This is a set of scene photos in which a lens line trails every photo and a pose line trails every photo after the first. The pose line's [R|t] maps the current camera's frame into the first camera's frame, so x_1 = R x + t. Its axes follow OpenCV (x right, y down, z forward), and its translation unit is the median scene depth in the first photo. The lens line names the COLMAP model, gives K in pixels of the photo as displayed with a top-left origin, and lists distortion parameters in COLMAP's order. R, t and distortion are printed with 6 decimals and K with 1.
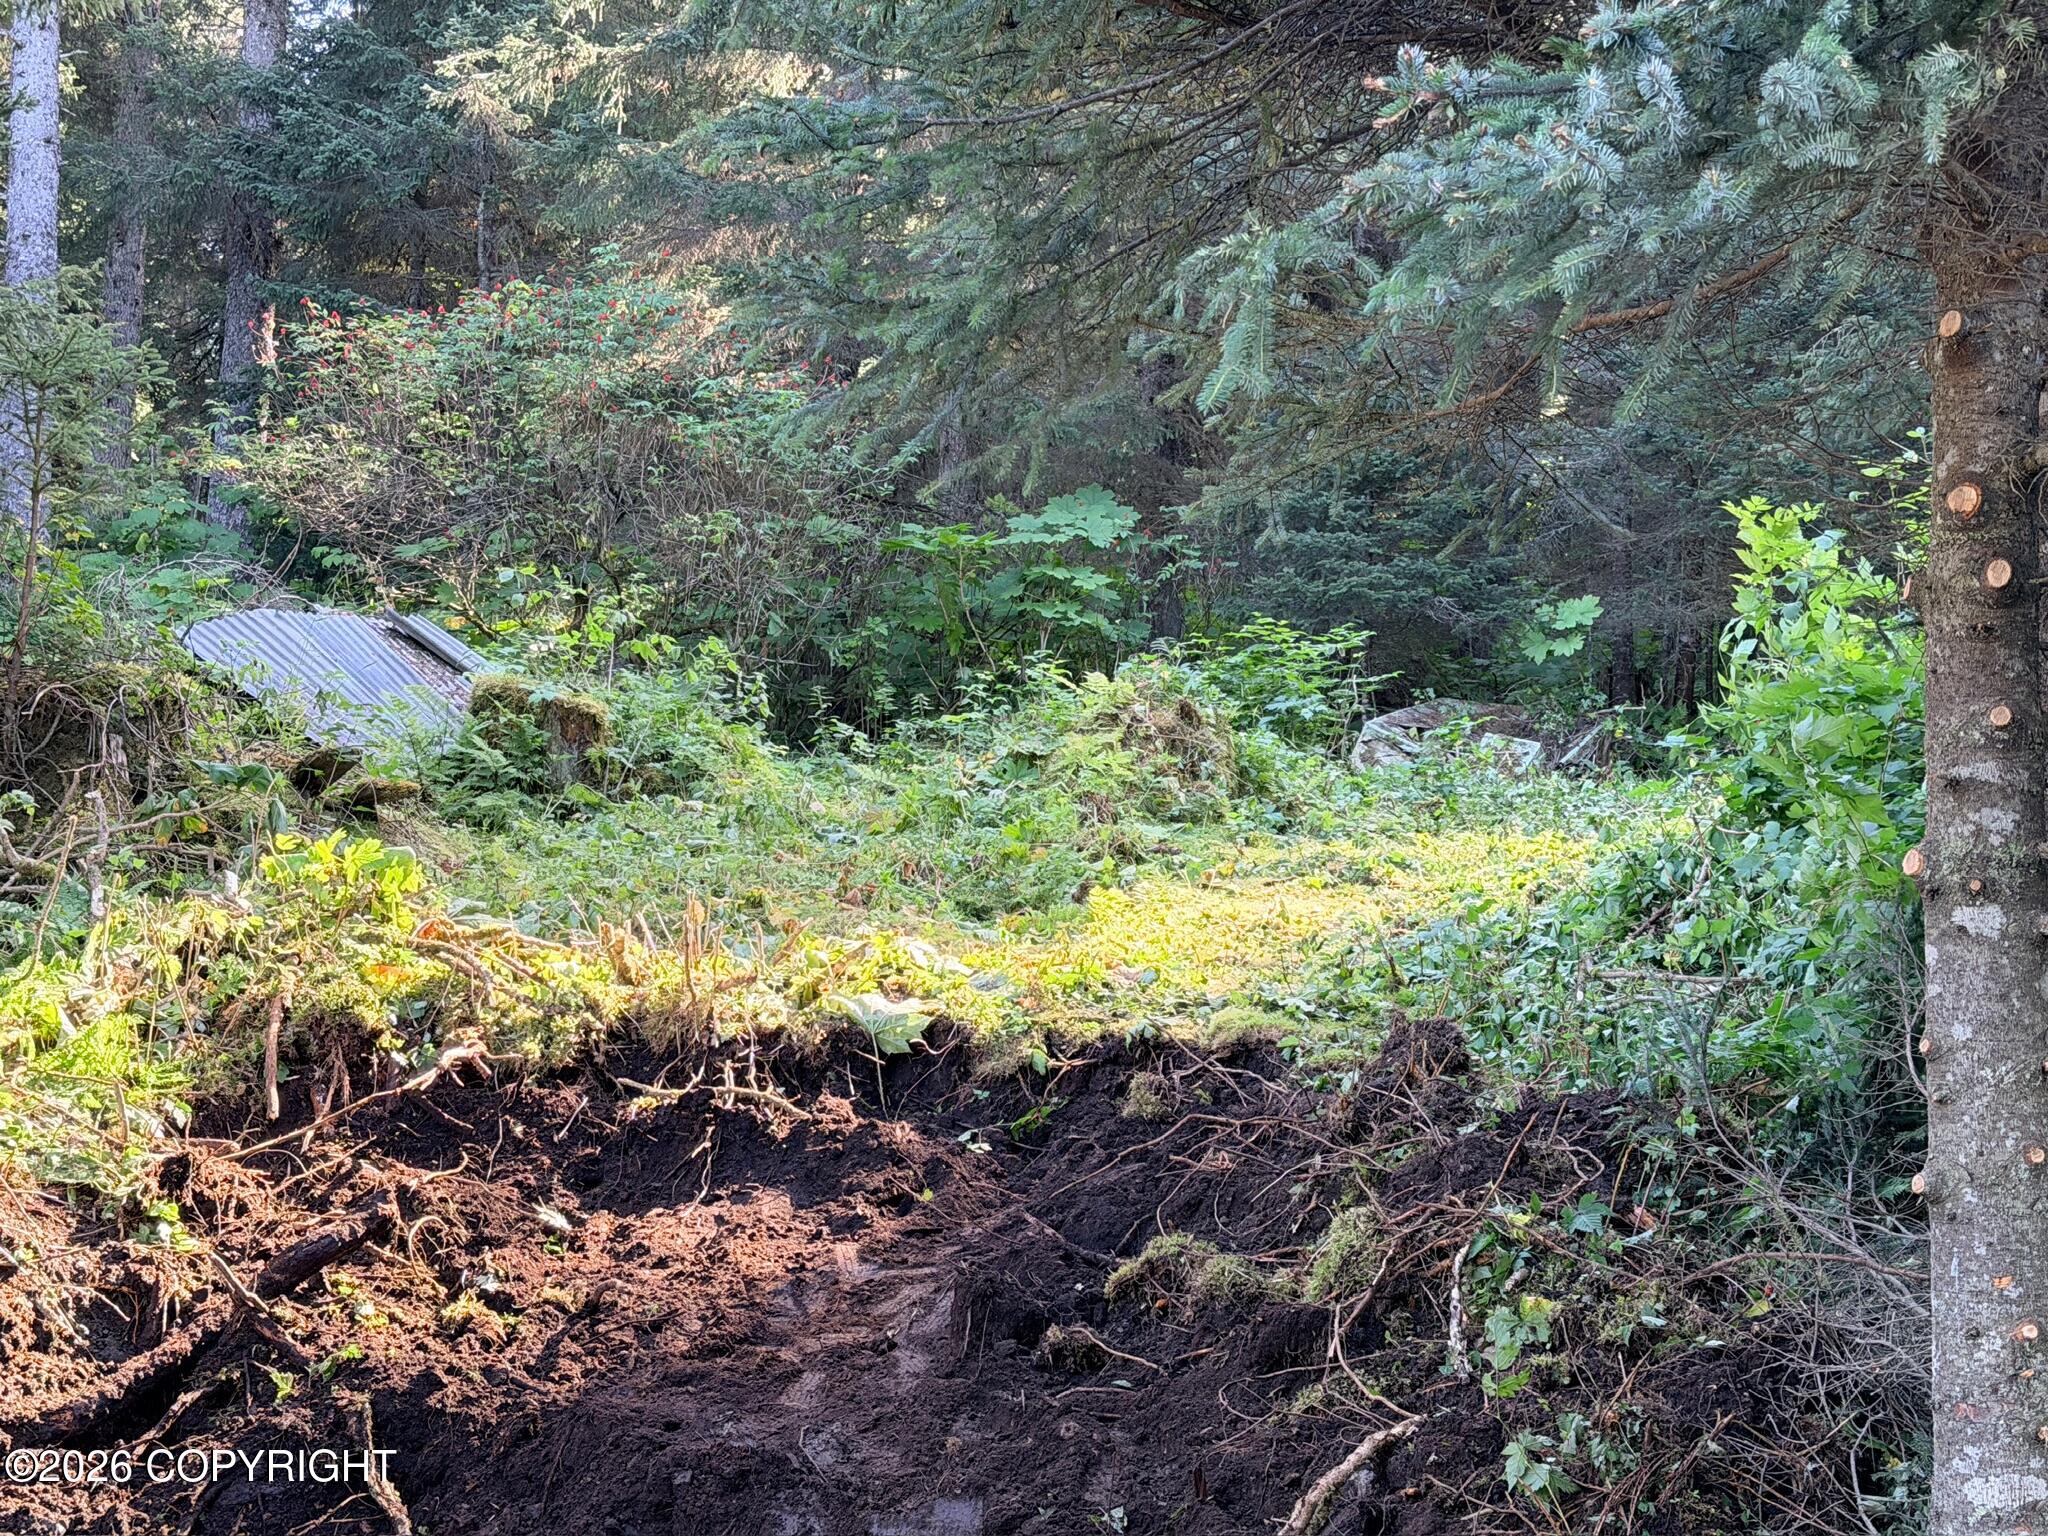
lens RADIAL K [[3180.3, 0, 1022.9], [0, 3180.3, 768.6], [0, 0, 1]] dist [0.020185, 0.000000]
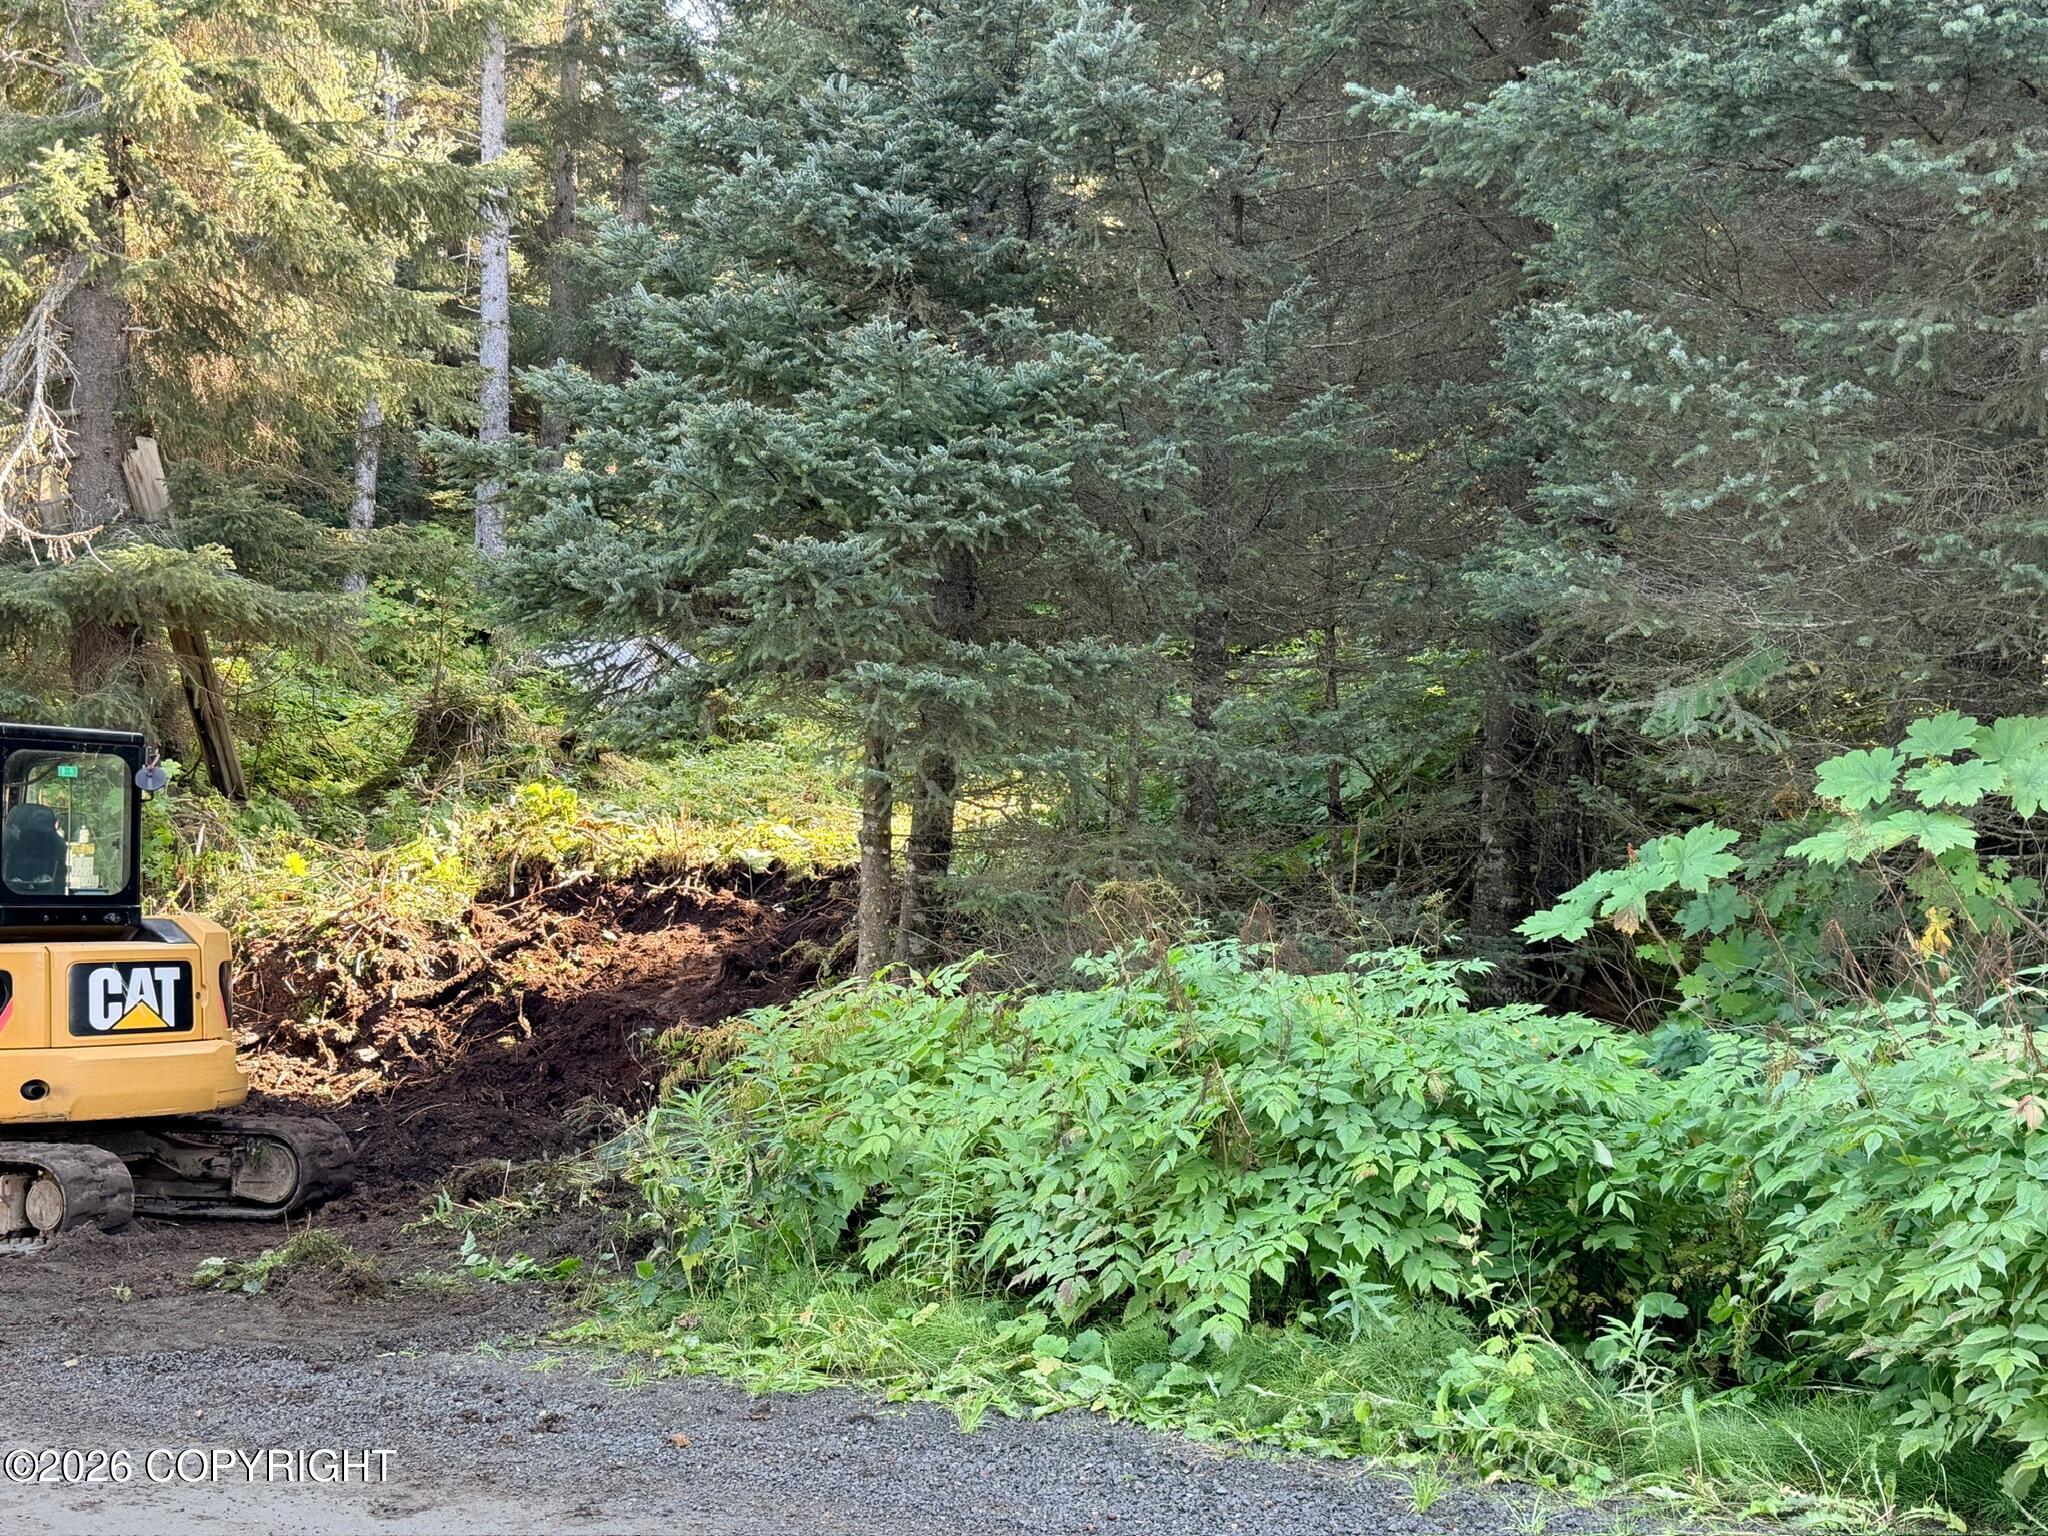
lens RADIAL K [[2380.6, 0, 1025.0], [0, 2380.6, 767.9], [0, 0, 1]] dist [0.008520, 0.000000]
pose [[0.994517, 0.001554, -0.104565, 0.404933], [0.004305, 0.998434, 0.055784, -0.107941], [0.104488, -0.055929, 0.992952, -0.933608]]
